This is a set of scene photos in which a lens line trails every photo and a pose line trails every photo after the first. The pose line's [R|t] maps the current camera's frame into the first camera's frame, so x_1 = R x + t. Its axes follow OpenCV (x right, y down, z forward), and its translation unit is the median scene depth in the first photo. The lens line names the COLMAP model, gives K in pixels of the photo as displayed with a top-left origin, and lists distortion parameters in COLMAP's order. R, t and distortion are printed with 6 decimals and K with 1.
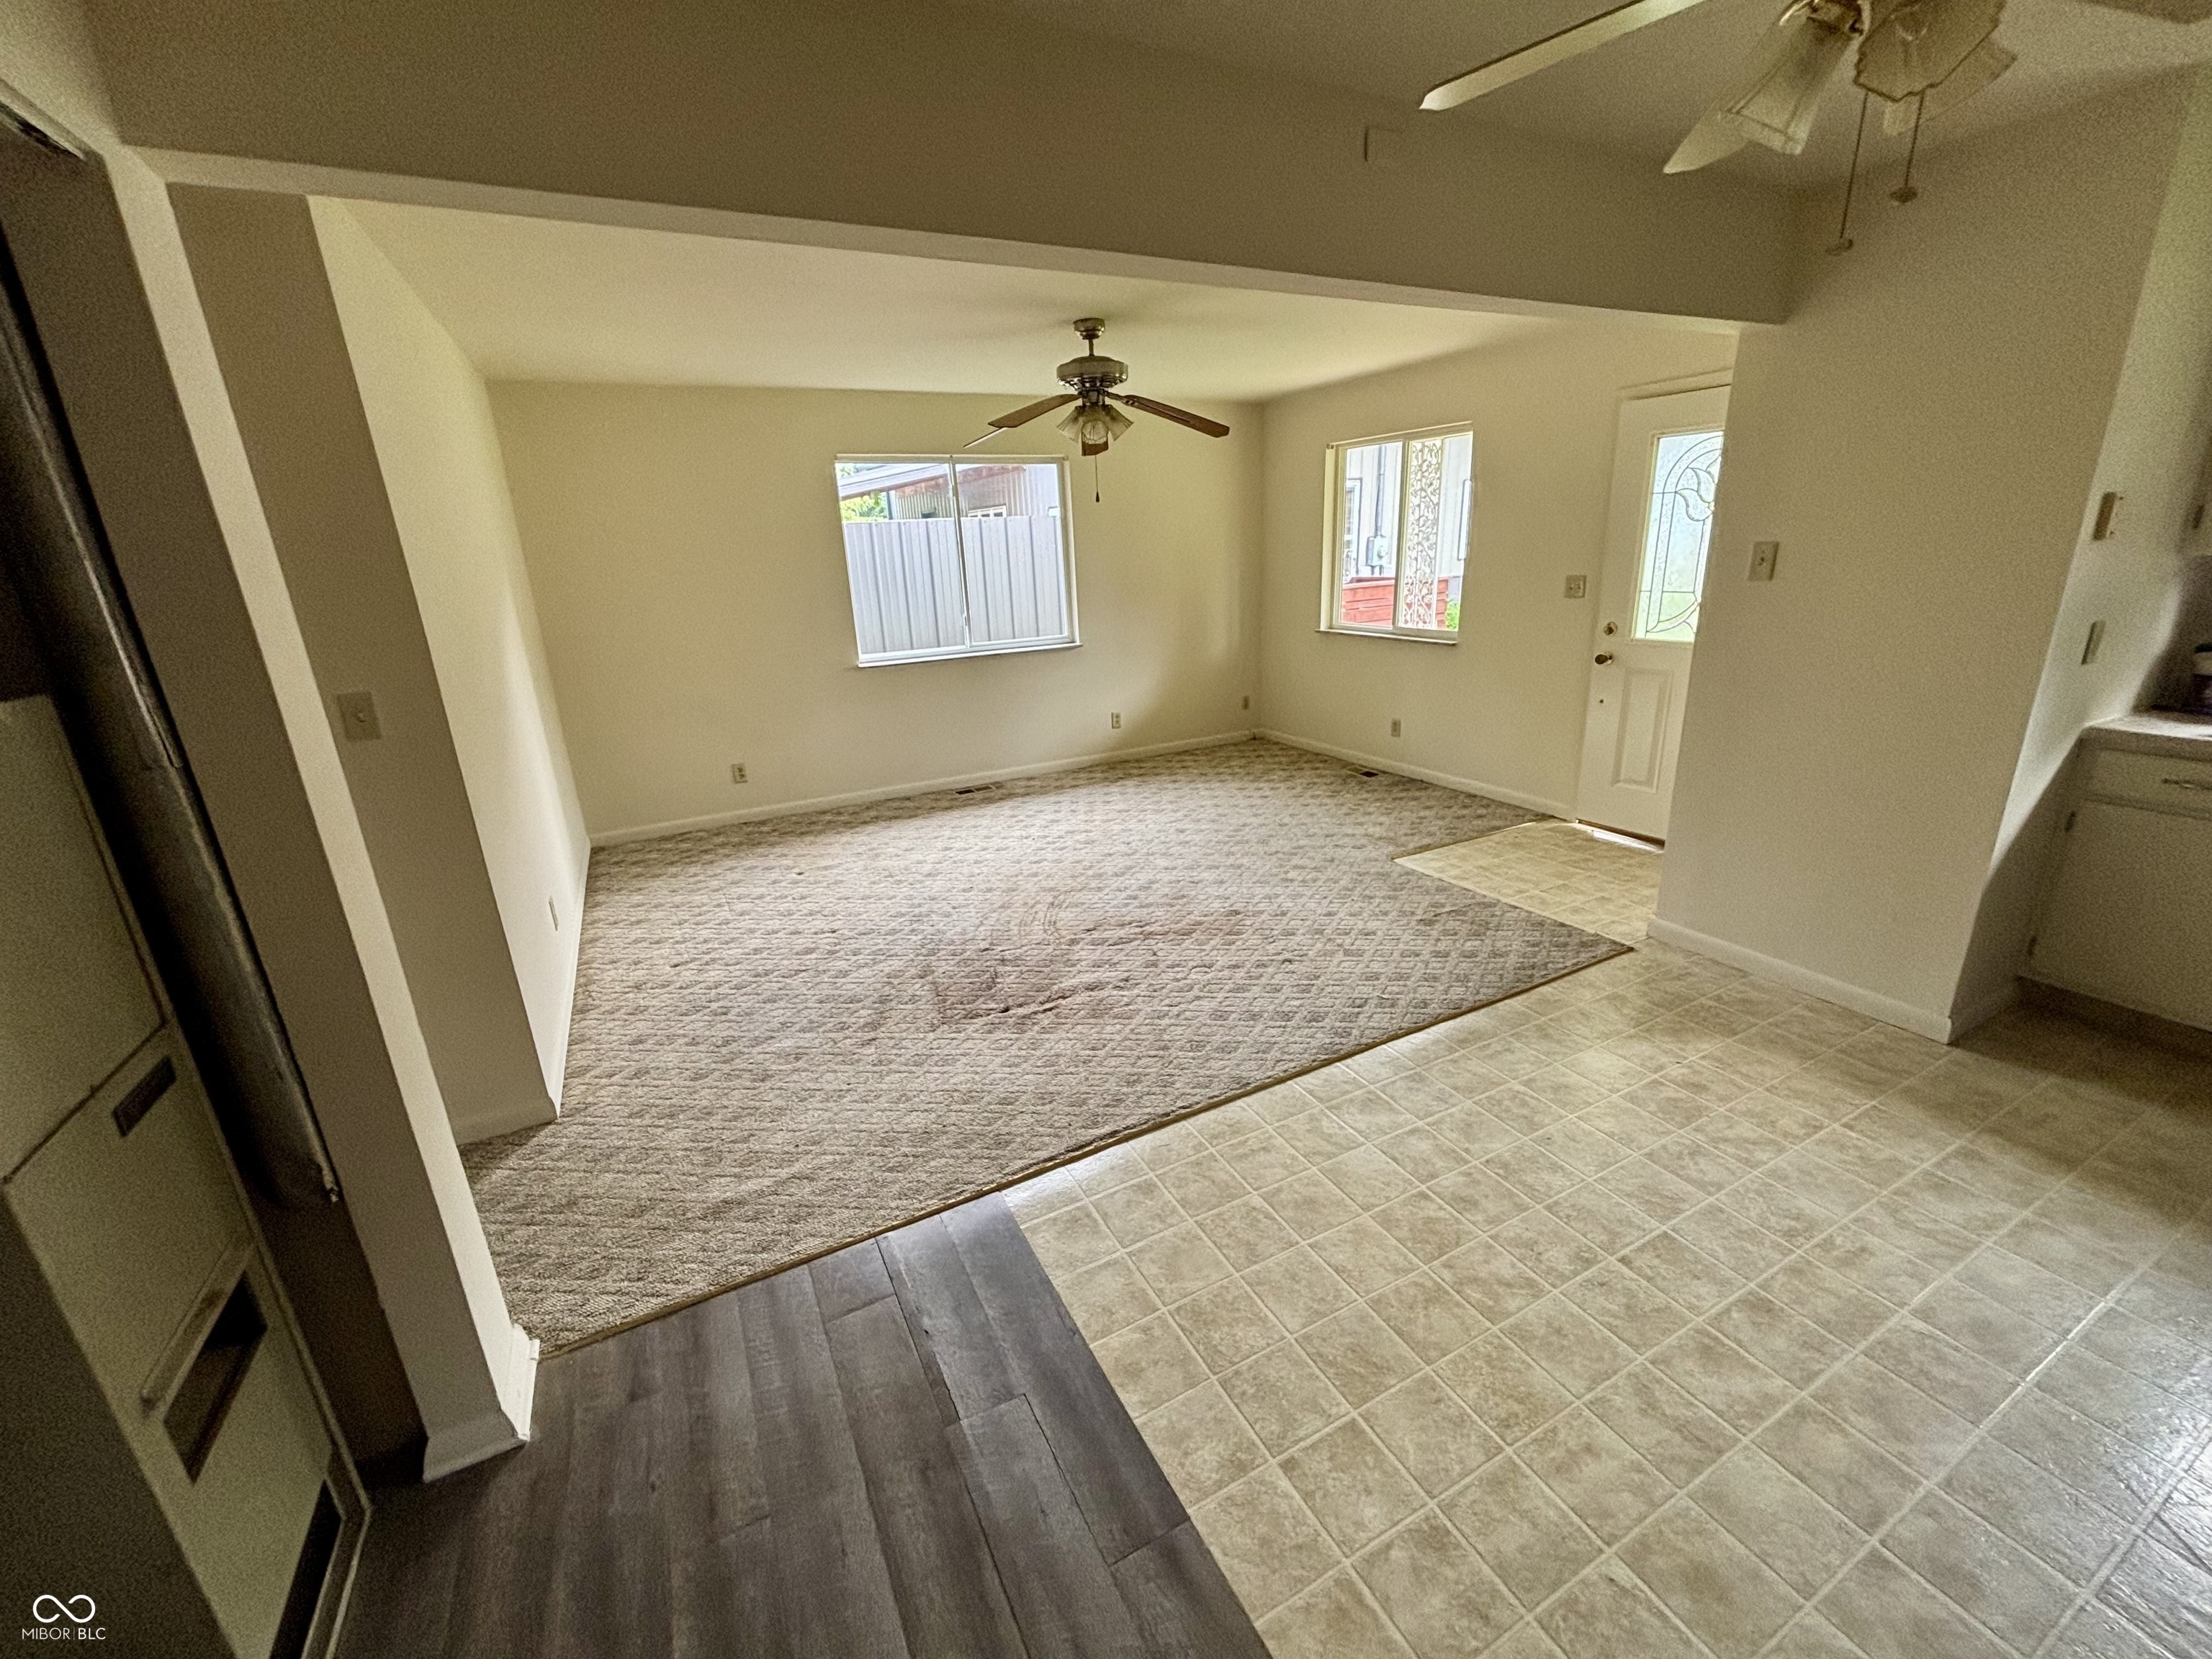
lens RADIAL K [[896.4, 0, 1111.9], [0, 896.4, 814.9], [0, 0, 1]] dist [0.061198, 0.000011]
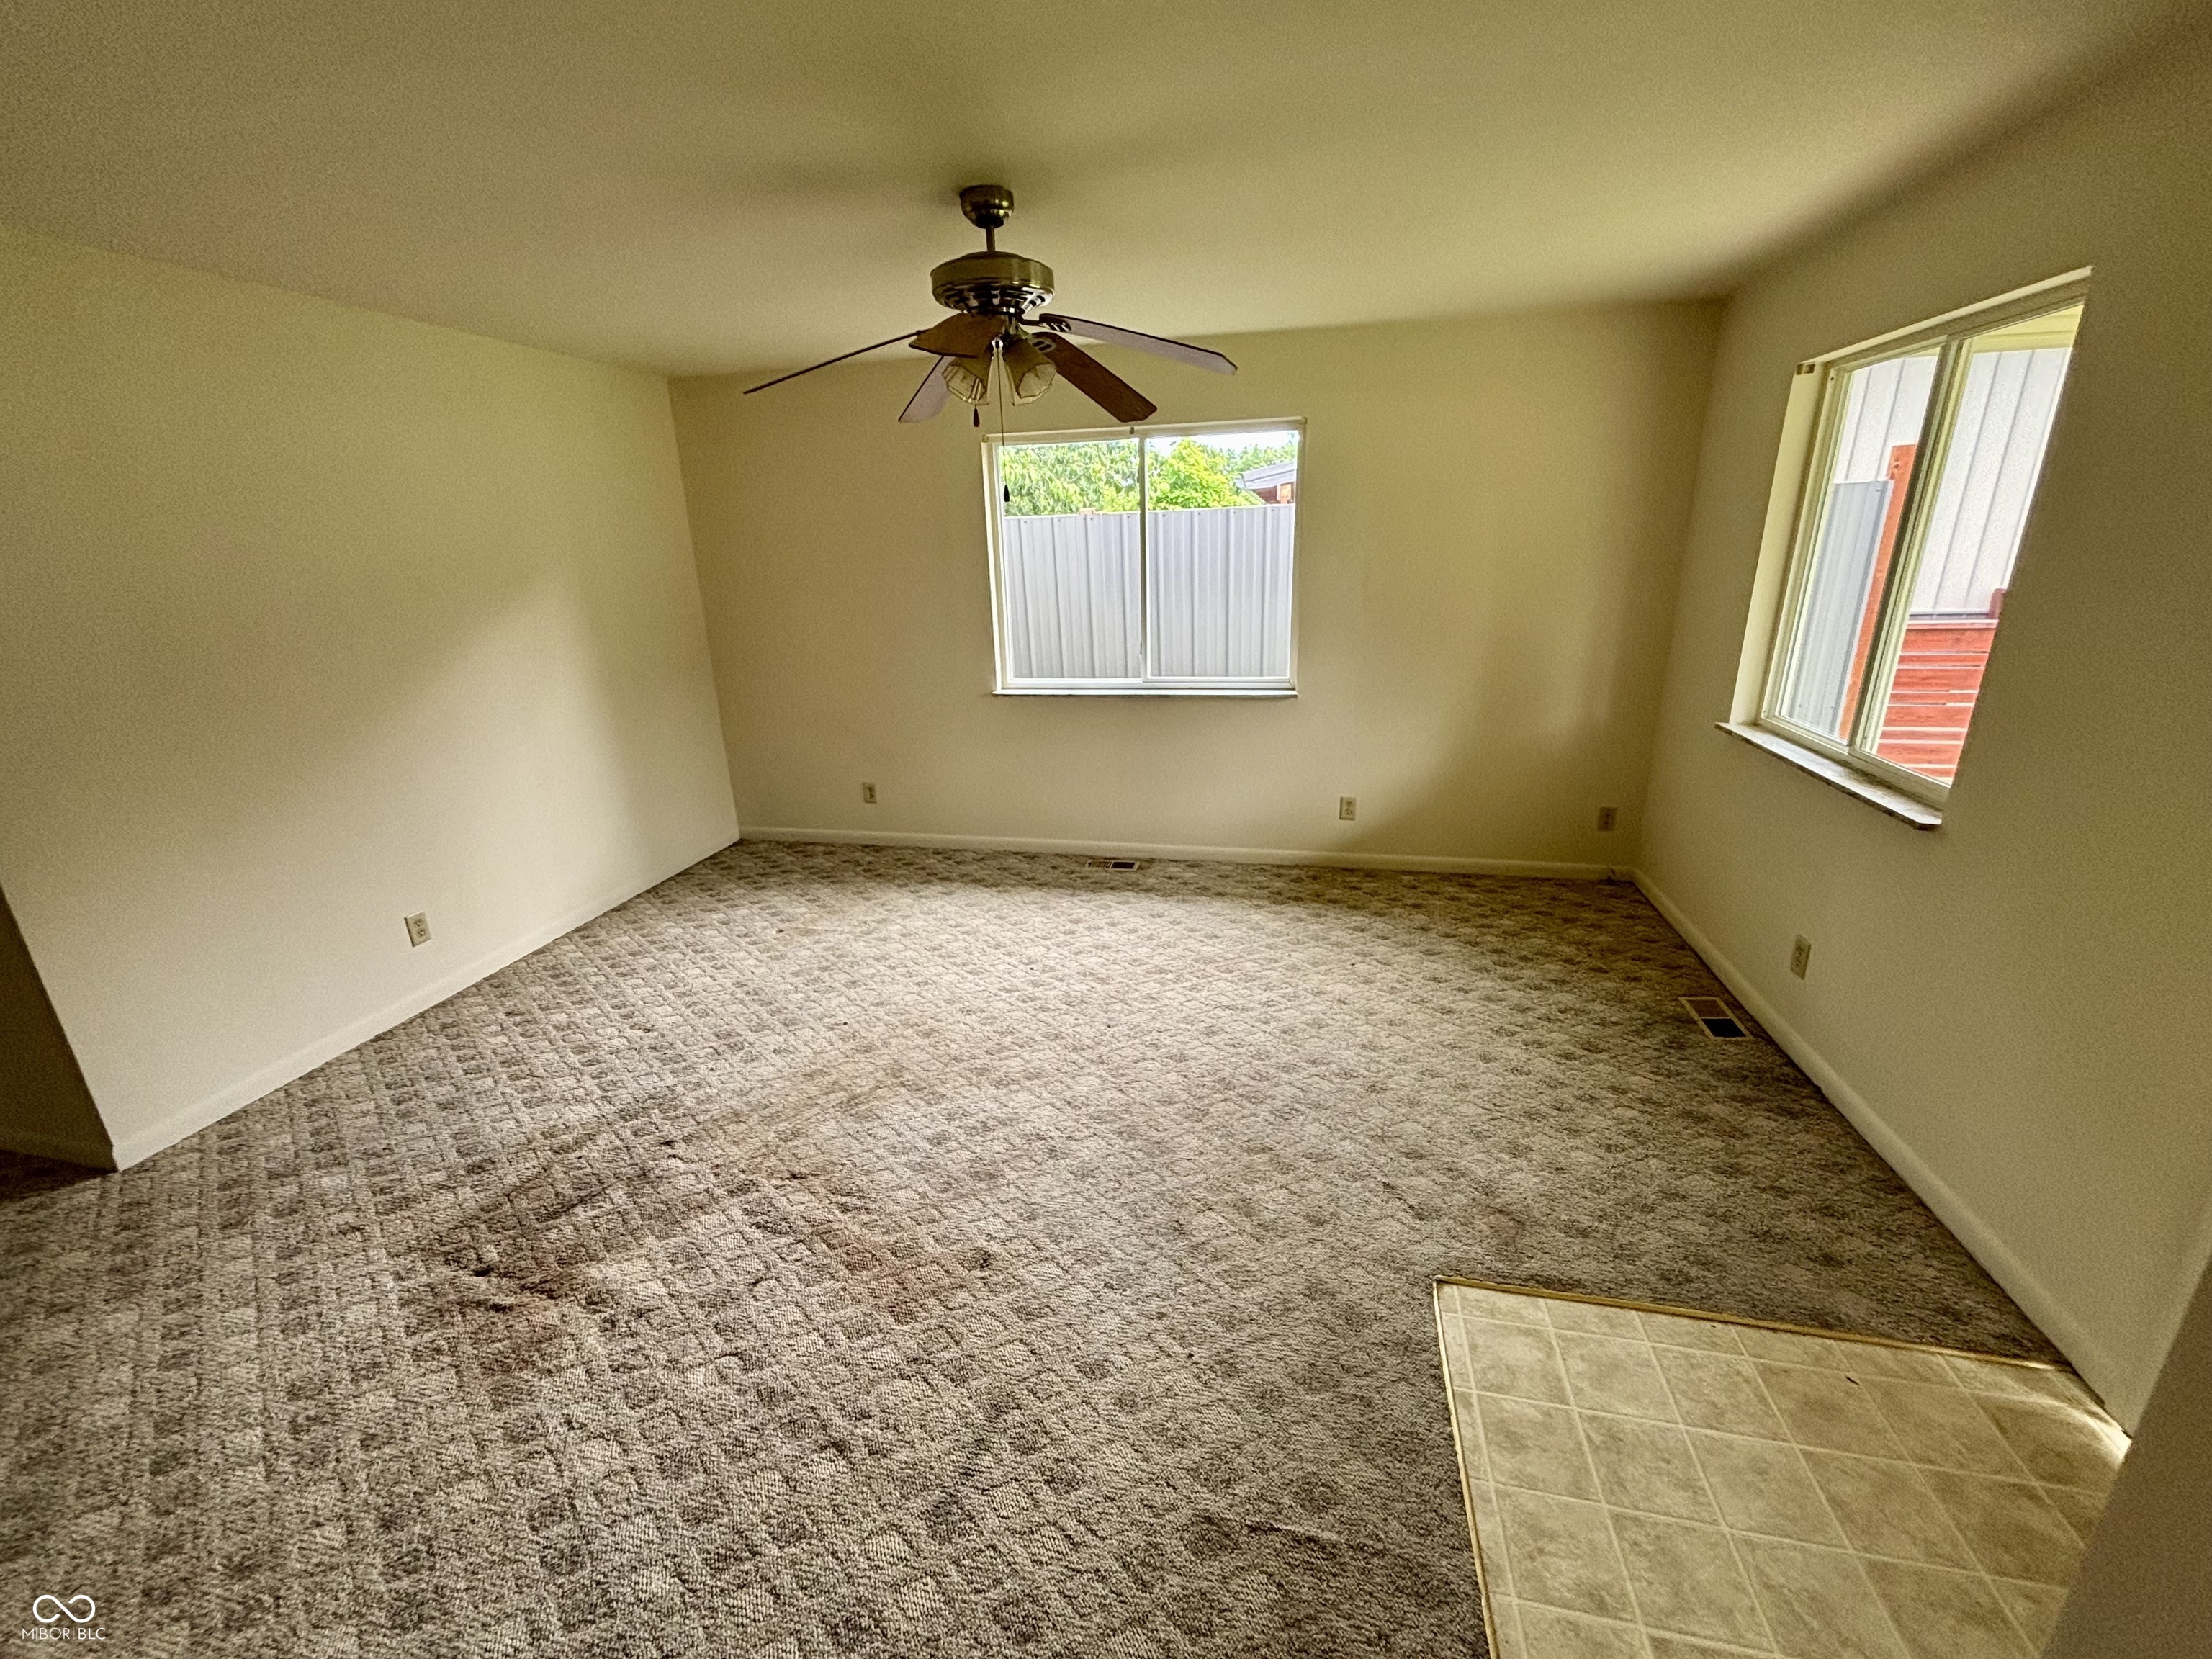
lens RADIAL K [[888.4, 0, 1106.0], [0, 888.4, 829.5], [0, 0, 1]] dist [0.000573, 0.000163]
pose [[0.759906, 0.222296, -0.610842, 0.365284], [-0.189957, 0.974630, 0.118373, -0.176893], [0.621659, 0.026082, 0.782854, 0.480142]]
